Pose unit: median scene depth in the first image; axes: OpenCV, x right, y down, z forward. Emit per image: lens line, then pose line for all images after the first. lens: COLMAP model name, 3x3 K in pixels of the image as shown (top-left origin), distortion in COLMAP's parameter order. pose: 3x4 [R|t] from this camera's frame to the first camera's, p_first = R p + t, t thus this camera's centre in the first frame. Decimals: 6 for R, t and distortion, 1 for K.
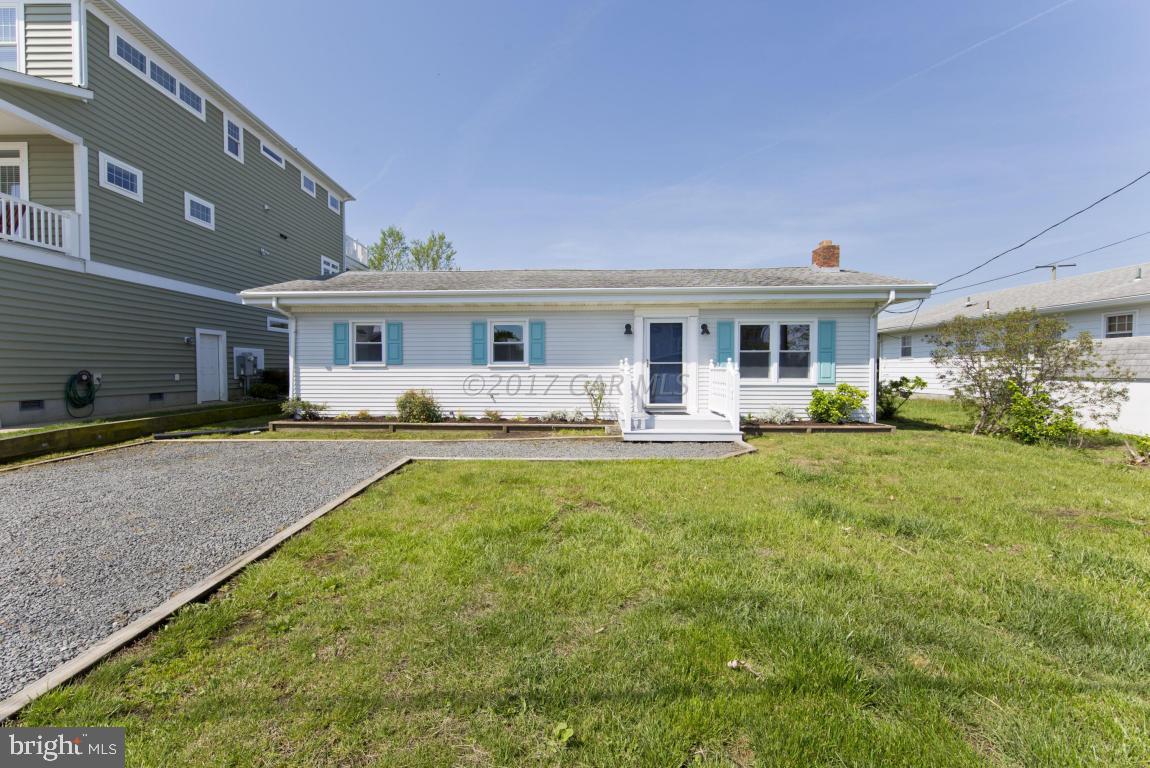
lens RADIAL K [[461.2, 0, 575.0], [0, 461.2, 384.0], [0, 0, 1]] dist [-0.000505, -0.000817]
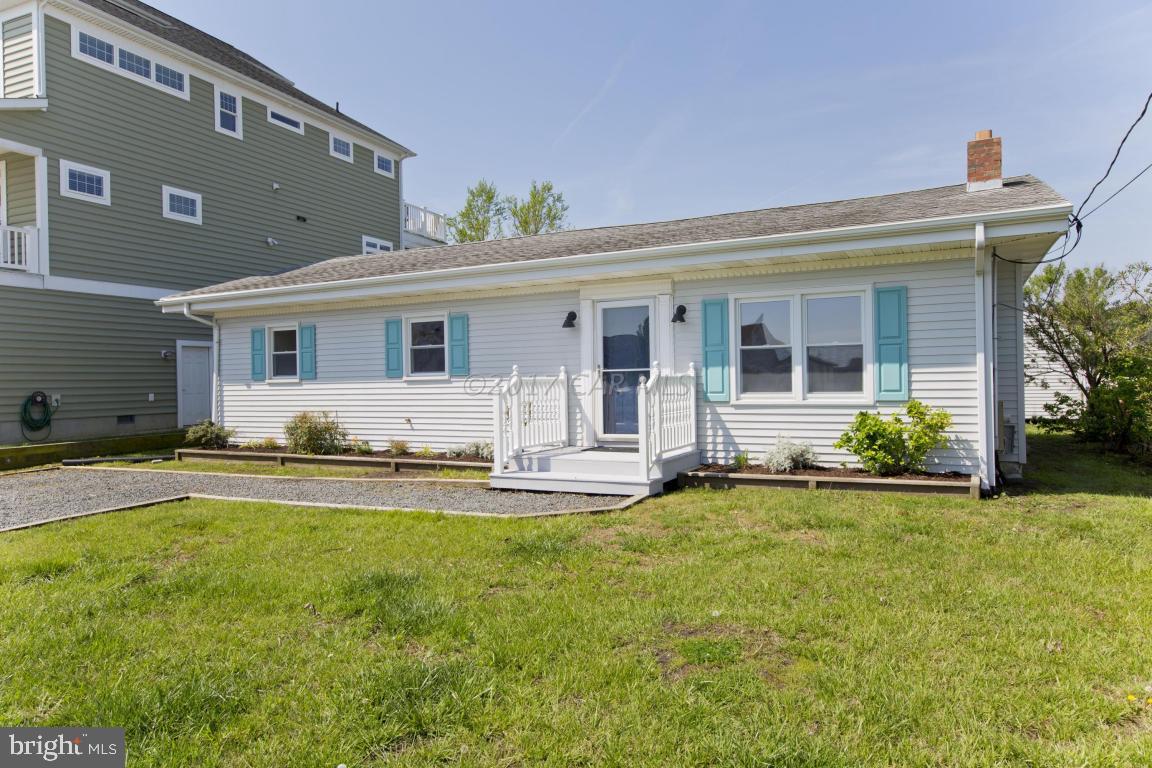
lens RADIAL K [[744.1, 0, 571.4], [0, 744.1, 380.2], [0, 0, 1]] dist [0.016032, 0.001825]
pose [[0.911493, -0.016169, -0.410999, 0.548662], [0.004714, 0.999572, -0.028869, -0.002402], [0.411290, 0.024377, 0.911179, 0.037827]]
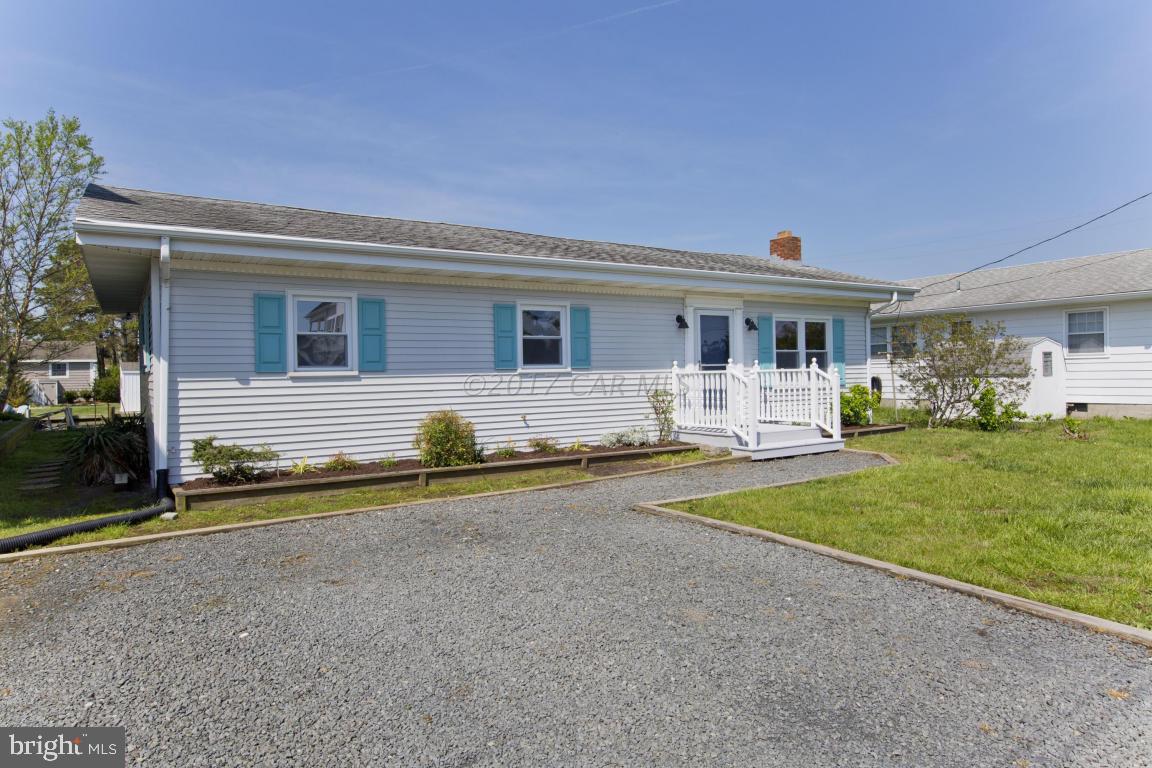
lens RADIAL K [[709.5, 0, 576.0], [0, 709.5, 384.0], [0, 0, 1]] dist [0.003012, 0.000500]
pose [[0.809873, -0.023810, 0.586122, -0.730572], [0.036512, 0.999285, -0.009855, -0.008948], [-0.585468, 0.029382, 0.810163, 0.136258]]
